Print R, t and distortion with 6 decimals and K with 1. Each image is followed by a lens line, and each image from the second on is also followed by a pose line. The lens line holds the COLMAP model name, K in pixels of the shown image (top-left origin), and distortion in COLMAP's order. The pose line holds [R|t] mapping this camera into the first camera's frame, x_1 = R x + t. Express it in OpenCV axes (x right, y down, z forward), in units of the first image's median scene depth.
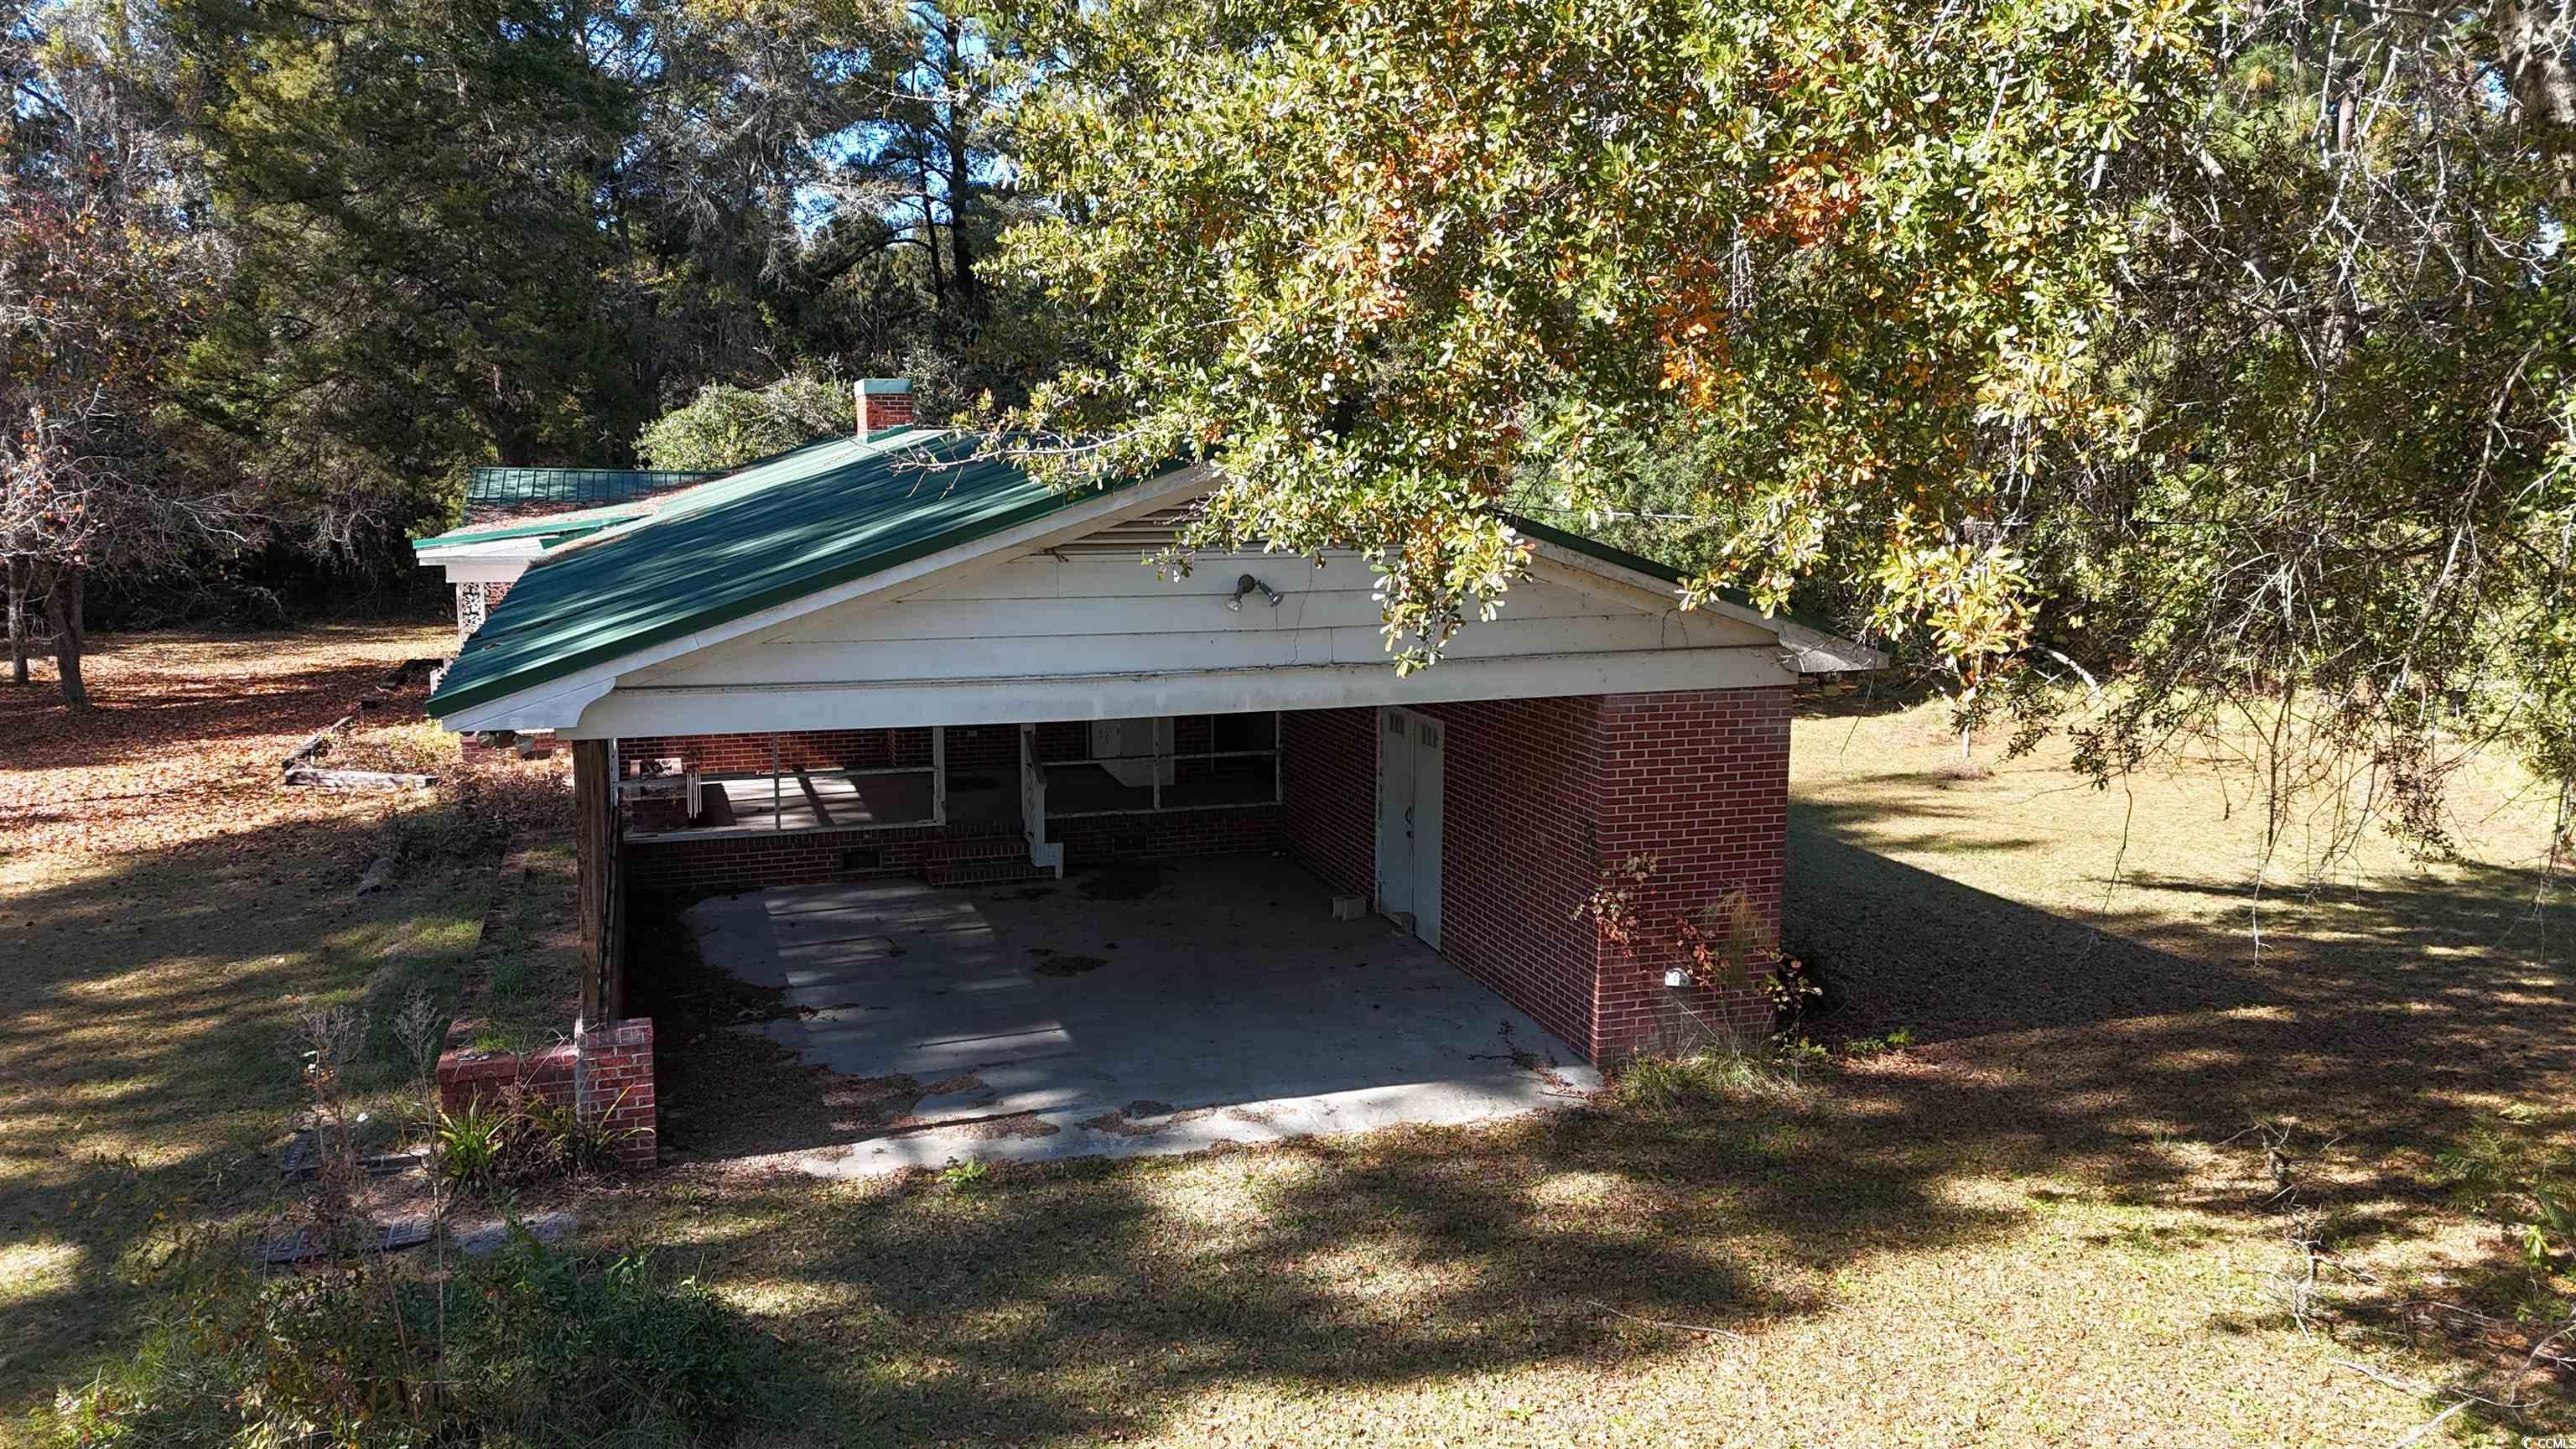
lens RADIAL K [[1875.4, 0, 1277.3], [0, 1875.4, 734.1], [0, 0, 1]] dist [0.084980, -0.074437]
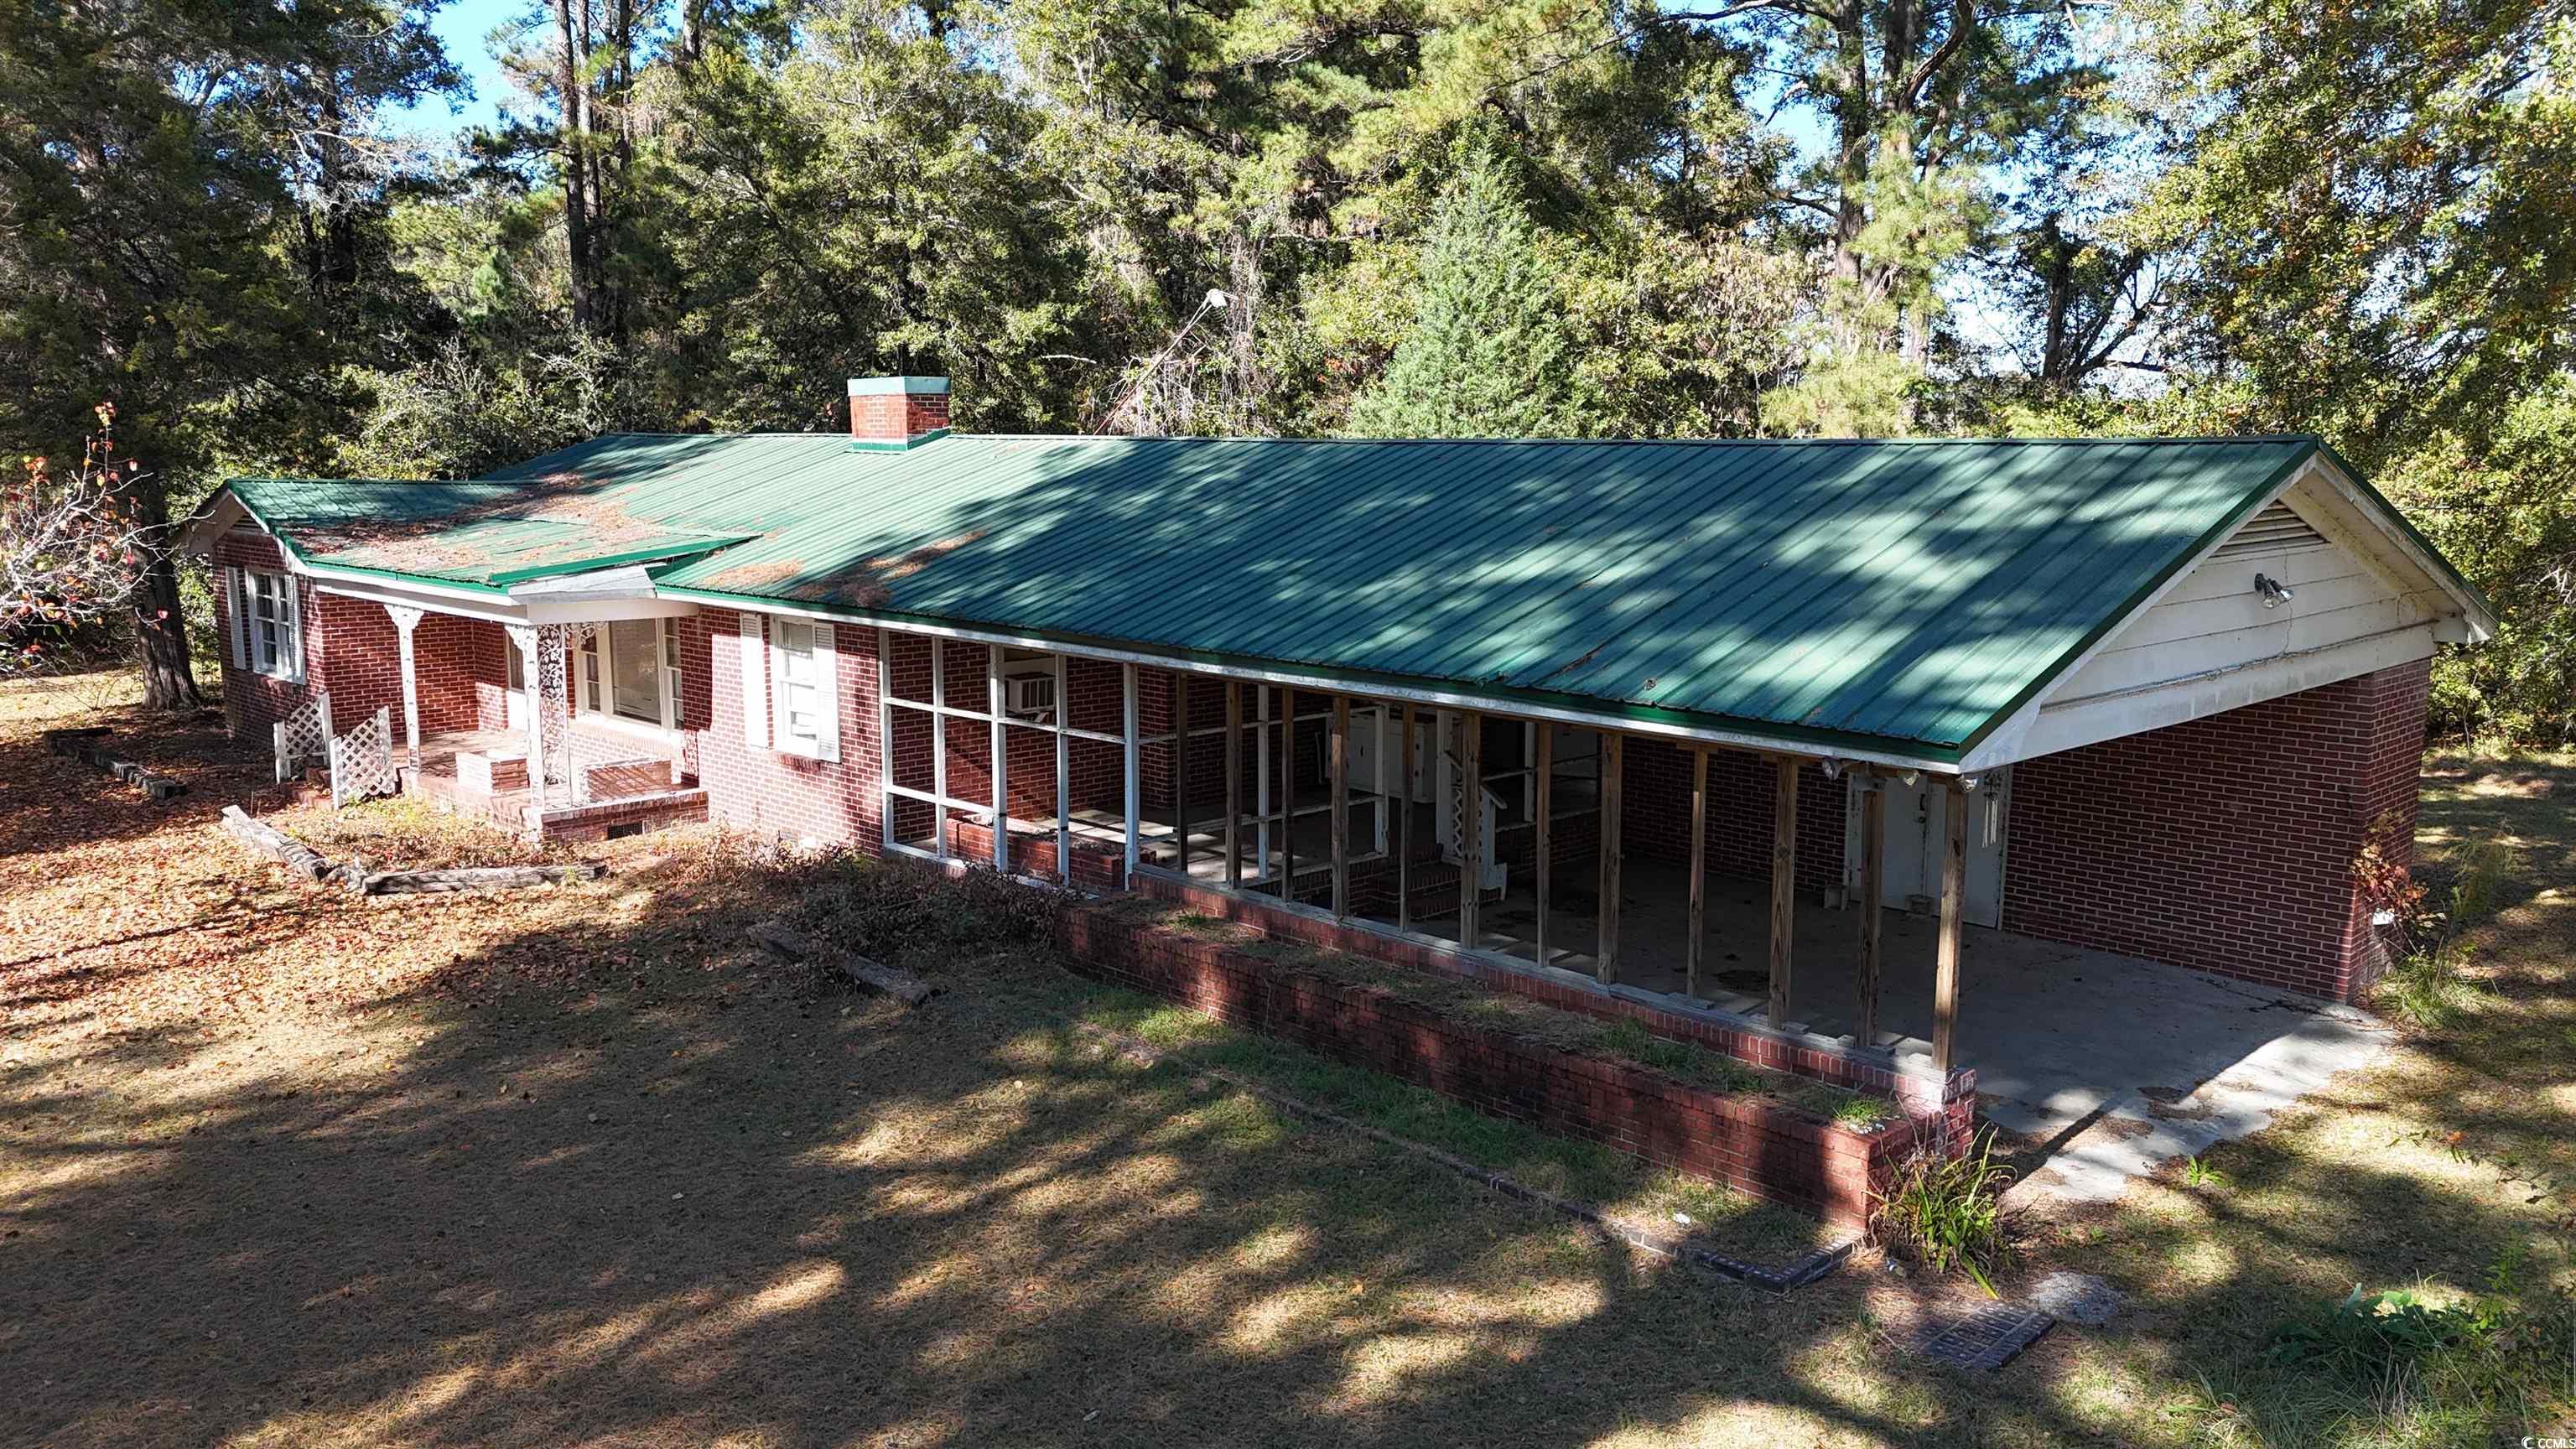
lens RADIAL K [[1875.4, 0, 1277.3], [0, 1875.4, 734.1], [0, 0, 1]] dist [0.084980, -0.074437]
pose [[0.898507, -0.069195, 0.433472, -0.985866], [0.067968, 0.997519, 0.018351, -0.053228], [-0.433666, 0.012974, 0.900980, 0.273124]]
